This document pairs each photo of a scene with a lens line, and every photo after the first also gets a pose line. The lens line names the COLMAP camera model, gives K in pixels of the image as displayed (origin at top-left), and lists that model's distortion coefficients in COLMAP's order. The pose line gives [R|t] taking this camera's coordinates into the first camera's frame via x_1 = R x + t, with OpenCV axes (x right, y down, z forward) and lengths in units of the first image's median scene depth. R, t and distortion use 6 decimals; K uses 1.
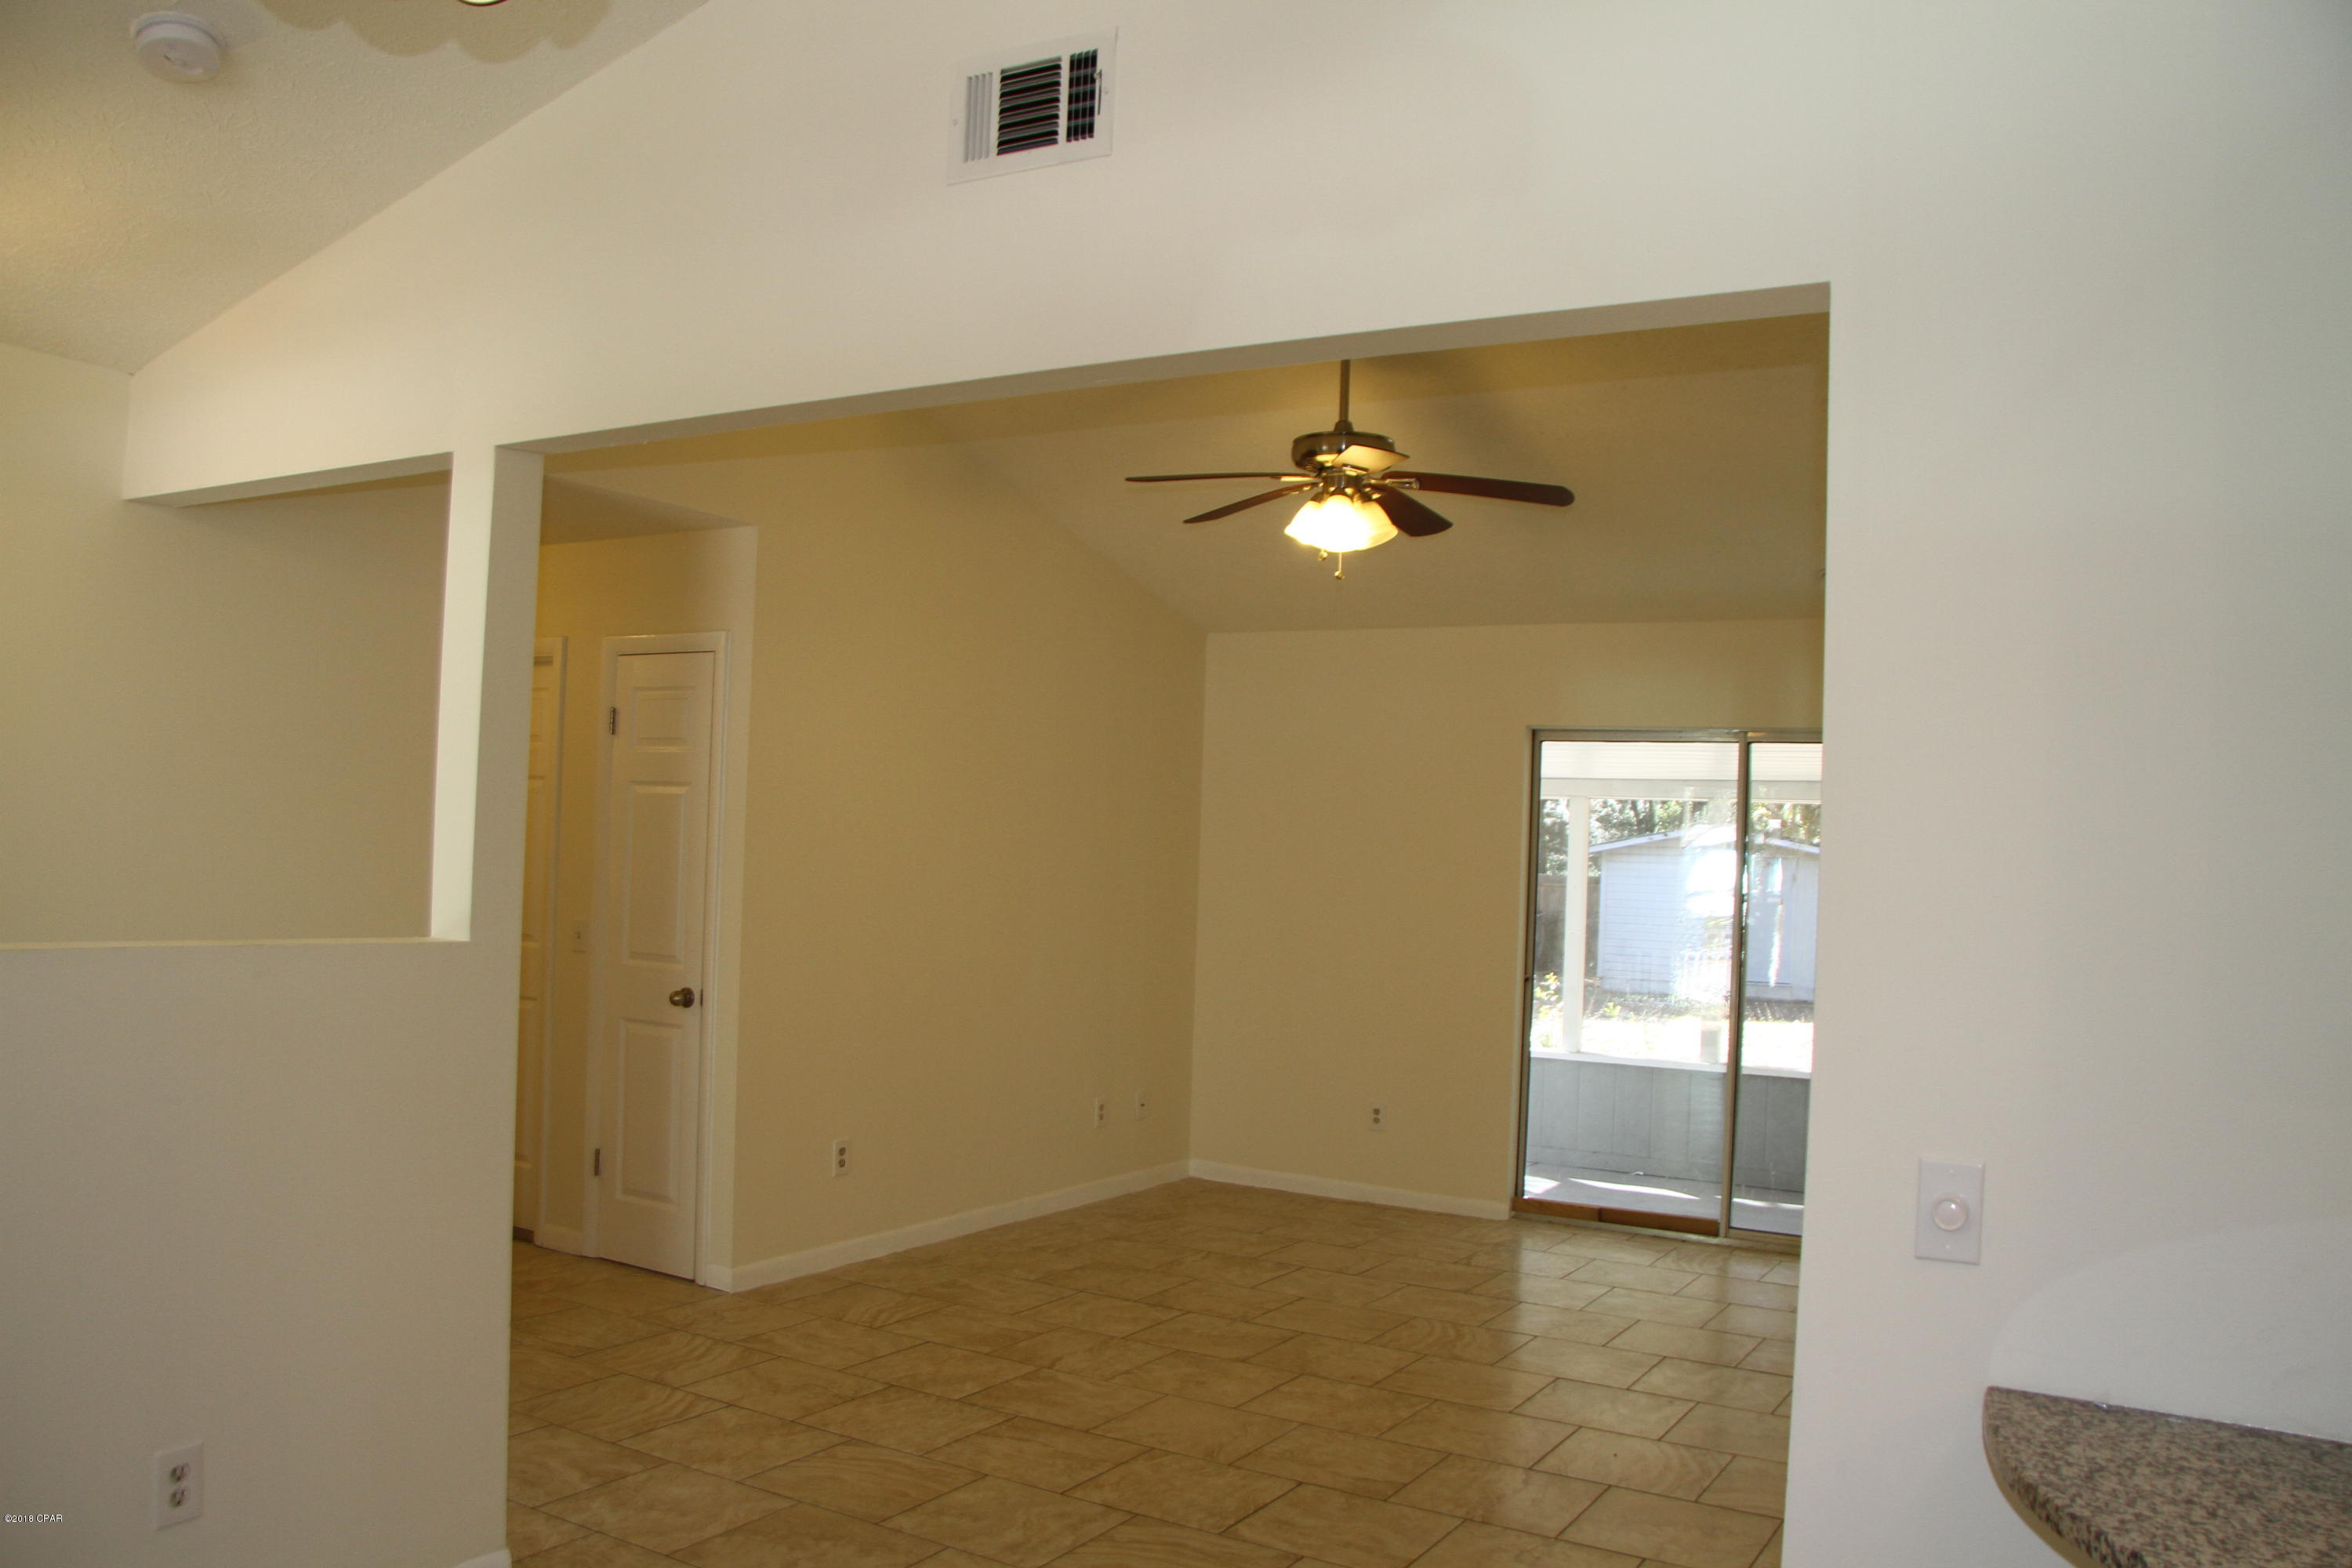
lens RADIAL K [[1811.3, 0, 1141.9], [0, 1811.3, 802.2], [0, 0, 1]] dist [-0.183501, 0.128419]
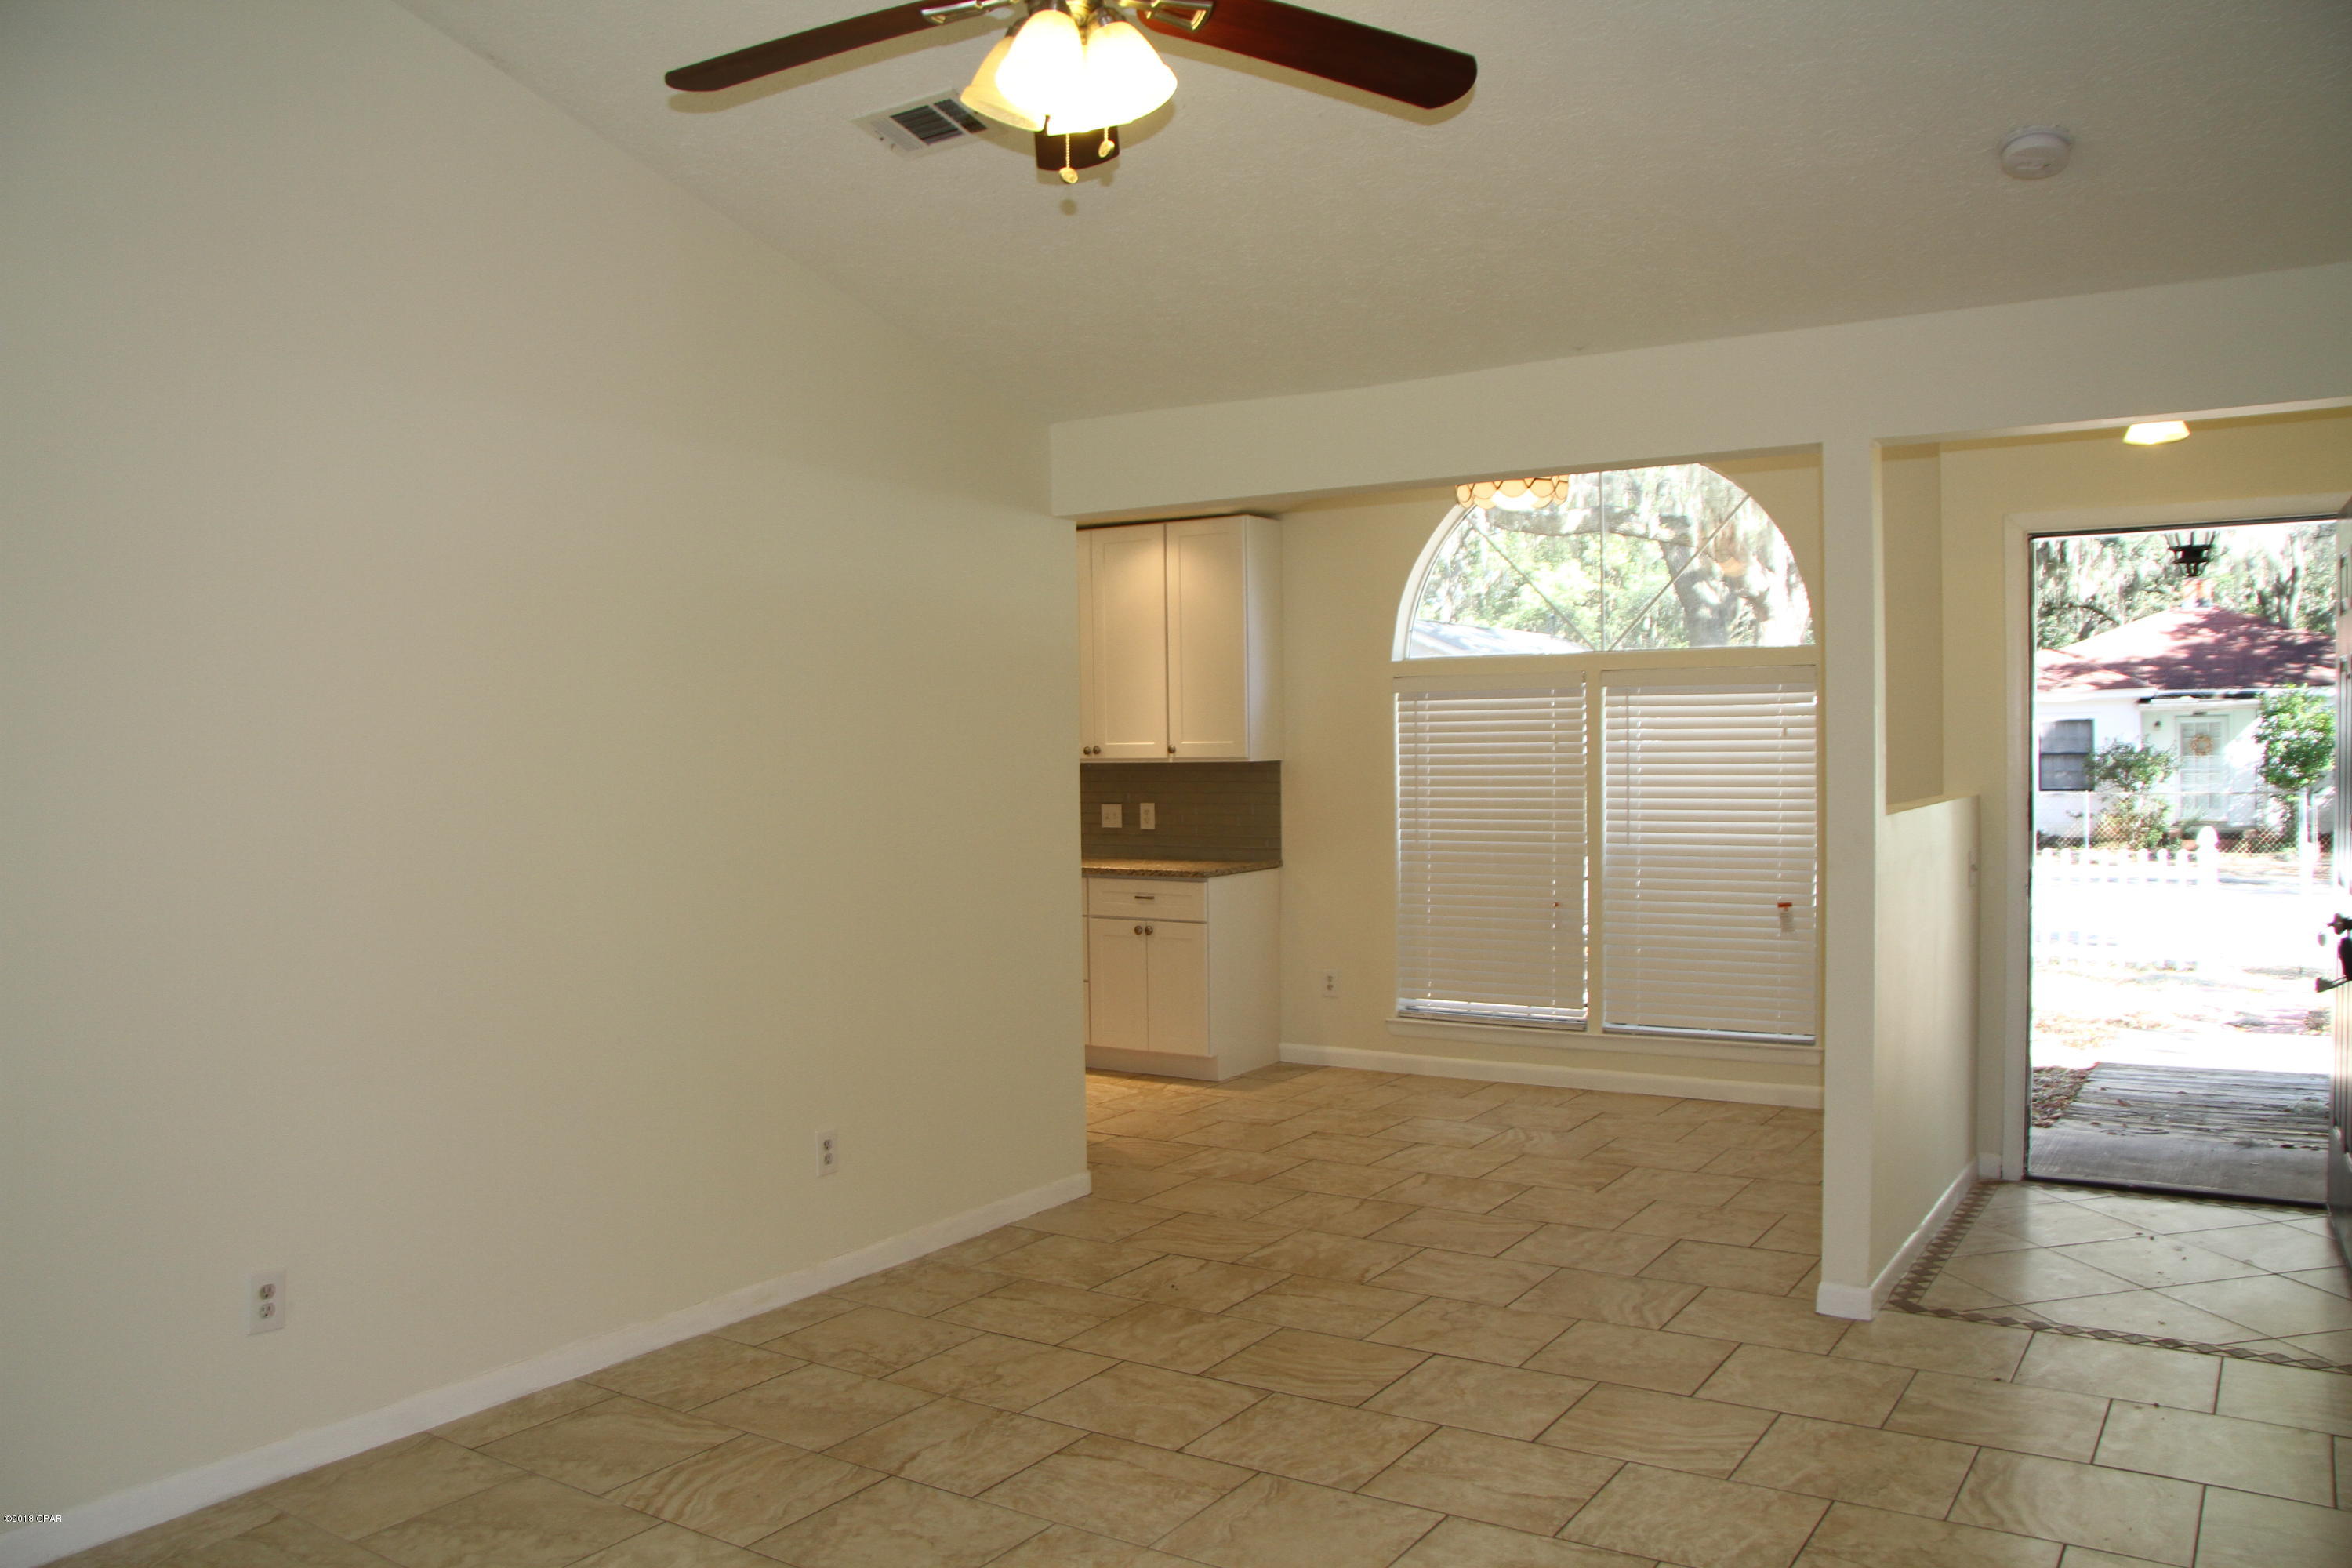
lens RADIAL K [[1811.3, 0, 1141.9], [0, 1811.3, 802.2], [0, 0, 1]] dist [-0.183501, 0.128419]
pose [[-0.998905, -0.023639, 0.040382, 0.077072], [-0.023339, 0.999697, 0.007867, 0.054431], [-0.040555, 0.006916, -0.999153, 1.804609]]
